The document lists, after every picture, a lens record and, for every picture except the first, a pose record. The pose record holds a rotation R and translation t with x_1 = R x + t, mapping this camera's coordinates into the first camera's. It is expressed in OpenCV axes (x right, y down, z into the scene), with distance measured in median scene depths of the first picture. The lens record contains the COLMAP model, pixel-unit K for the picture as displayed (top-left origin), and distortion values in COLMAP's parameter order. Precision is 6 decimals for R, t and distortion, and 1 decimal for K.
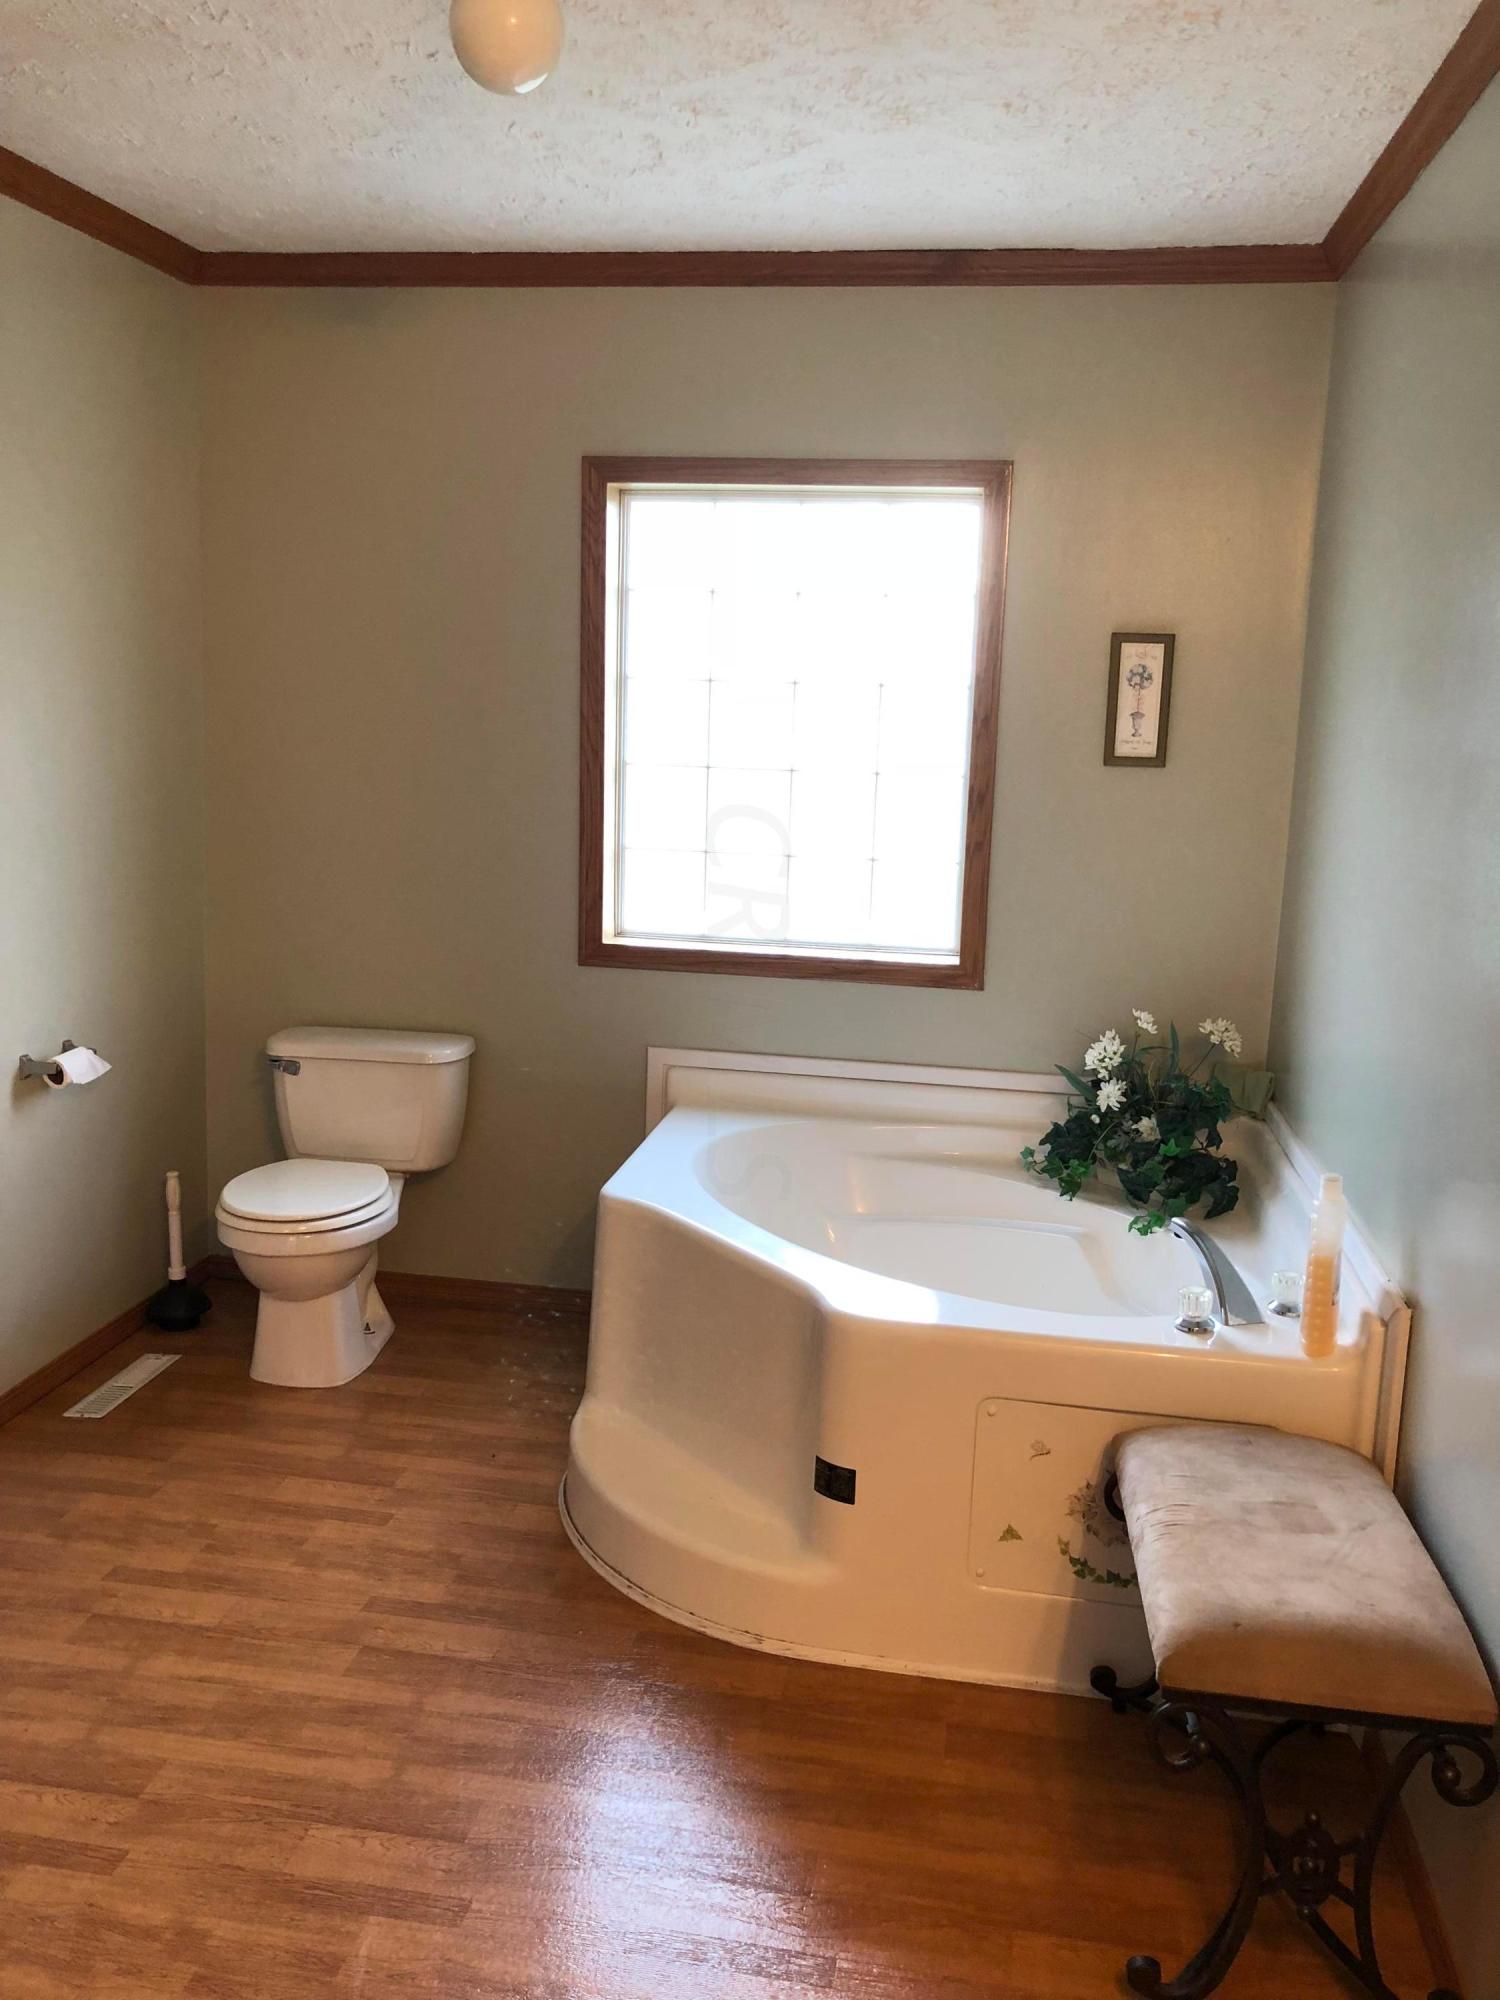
lens RADIAL K [[1646.7, 0, 756.9], [0, 1646.7, 973.2], [0, 0, 1]] dist [0.041062, -0.036554]
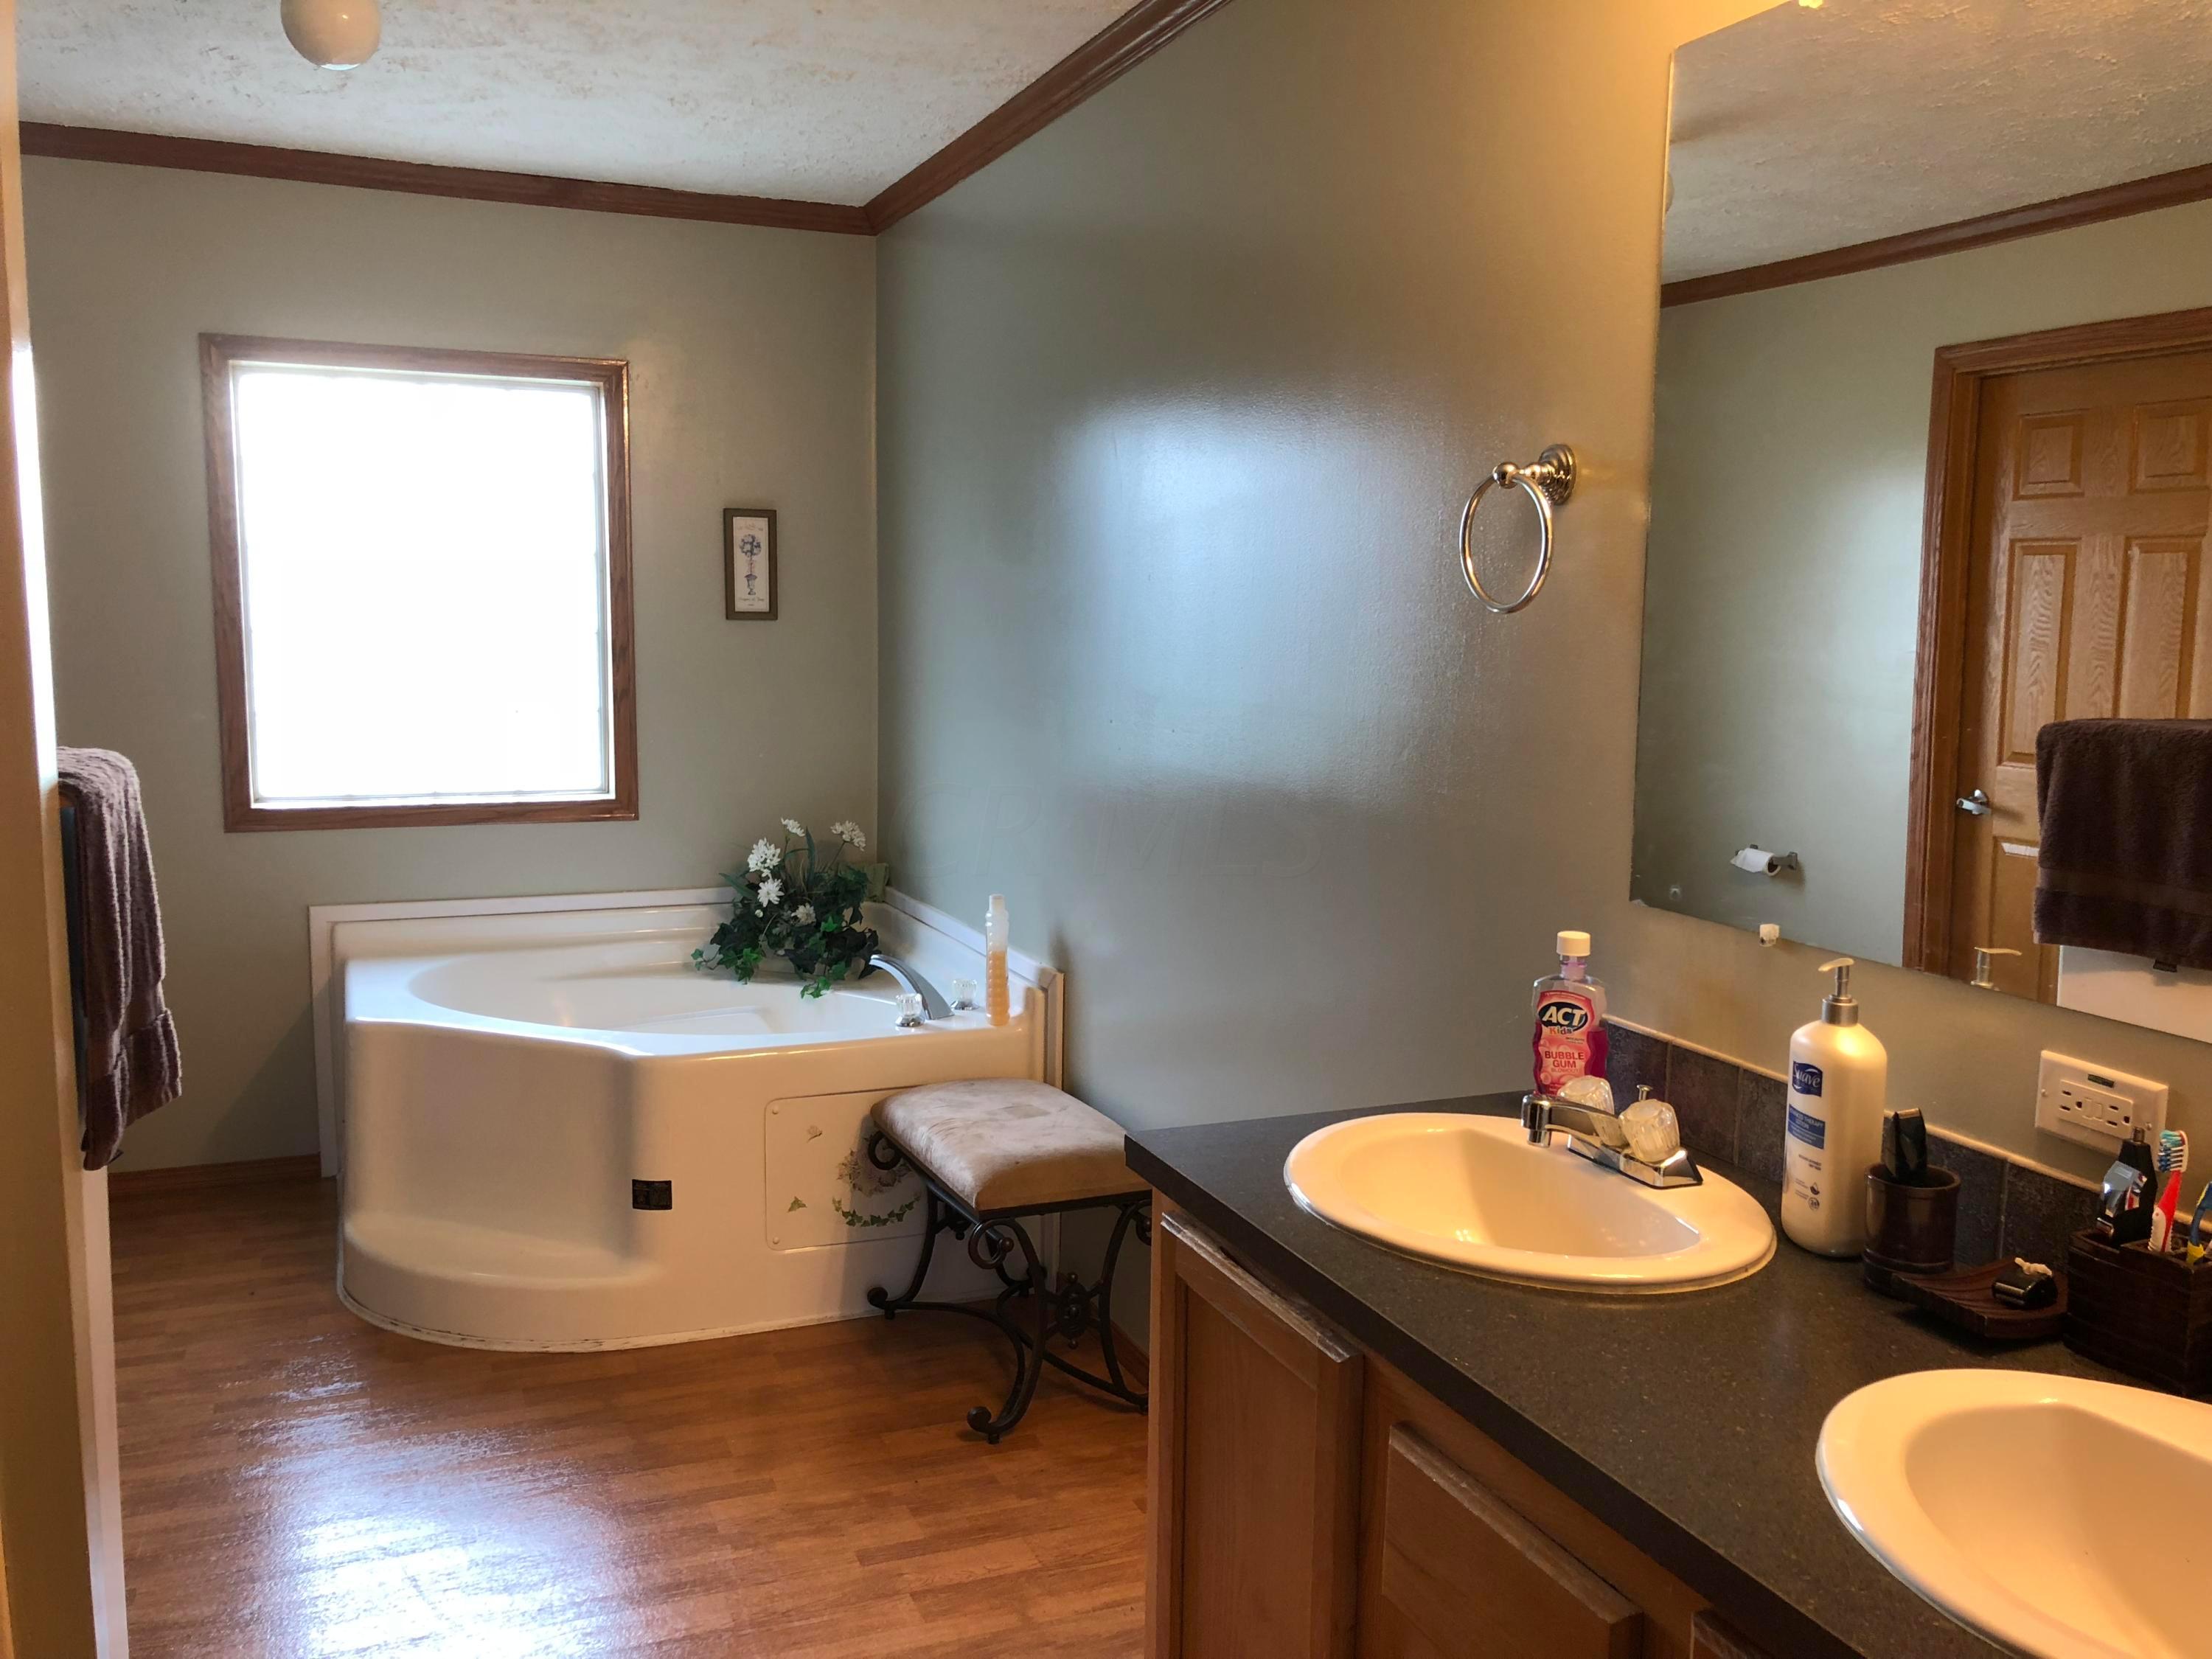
lens RADIAL K [[1821.2, 0, 1121.5], [0, 1821.2, 811.1], [0, 0, 1]] dist [0.041062, -0.036554]
pose [[0.847126, -0.082633, 0.524928, -0.267782], [0.102461, 0.994698, -0.008769, 0.055190], [-0.521420, 0.061213, 0.851102, -0.272316]]
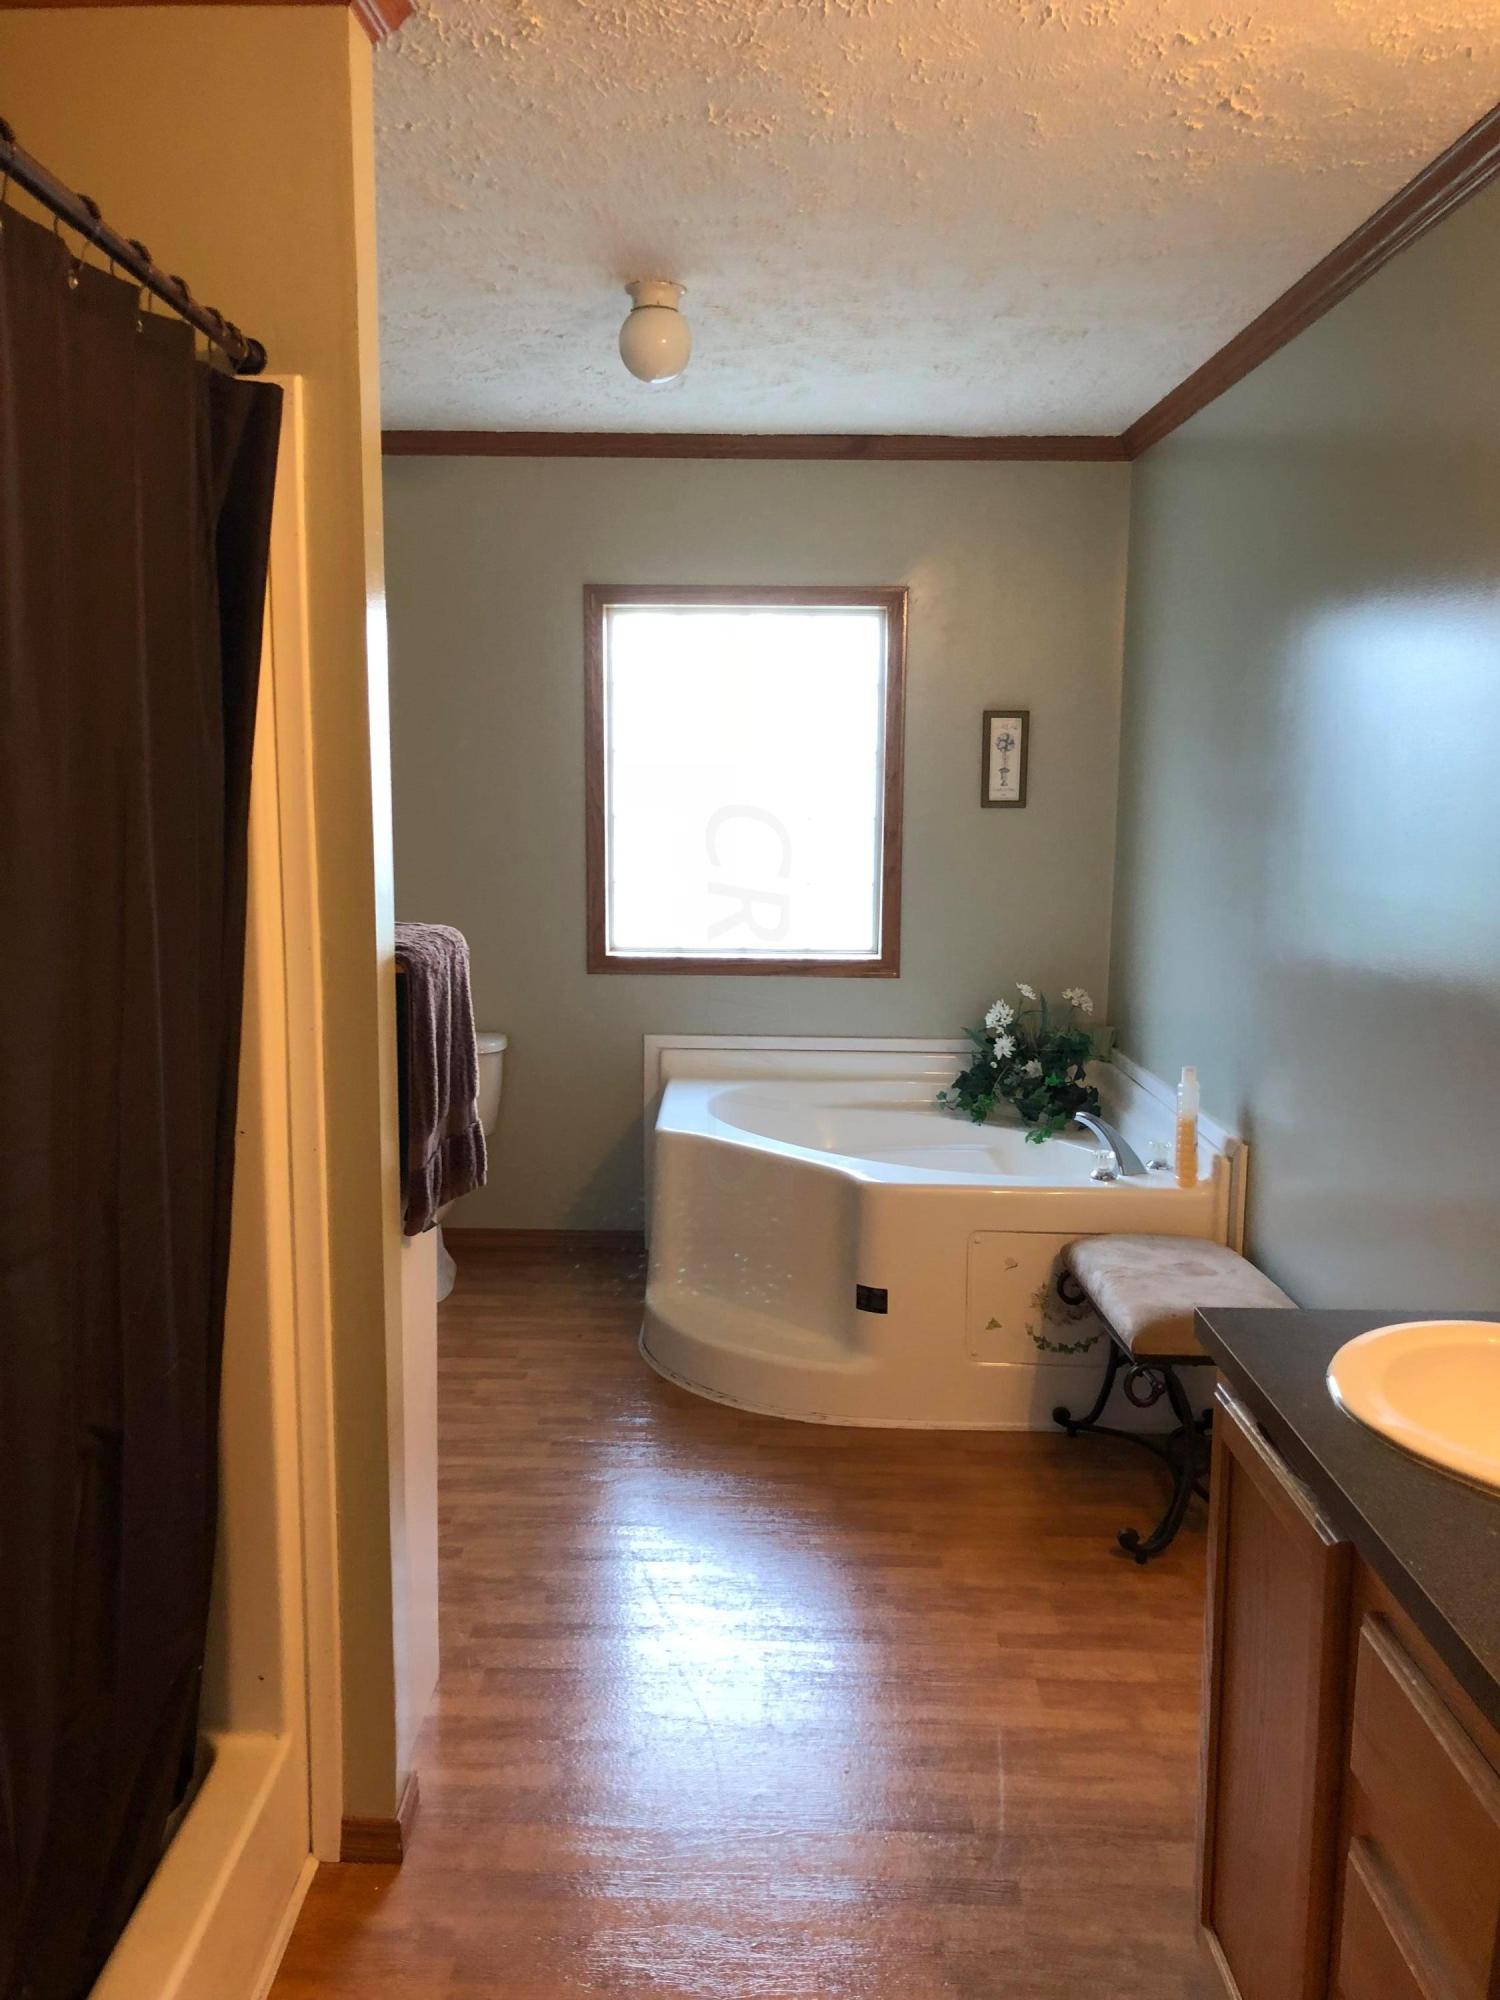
lens RADIAL K [[1646.7, 0, 736.2], [0, 1646.7, 971.7], [0, 0, 1]] dist [0.041062, -0.036554]
pose [[0.988015, -0.042447, 0.148406, -0.211646], [0.047497, 0.998401, -0.030648, 0.044241], [-0.146867, 0.037329, 0.988452, -0.329903]]
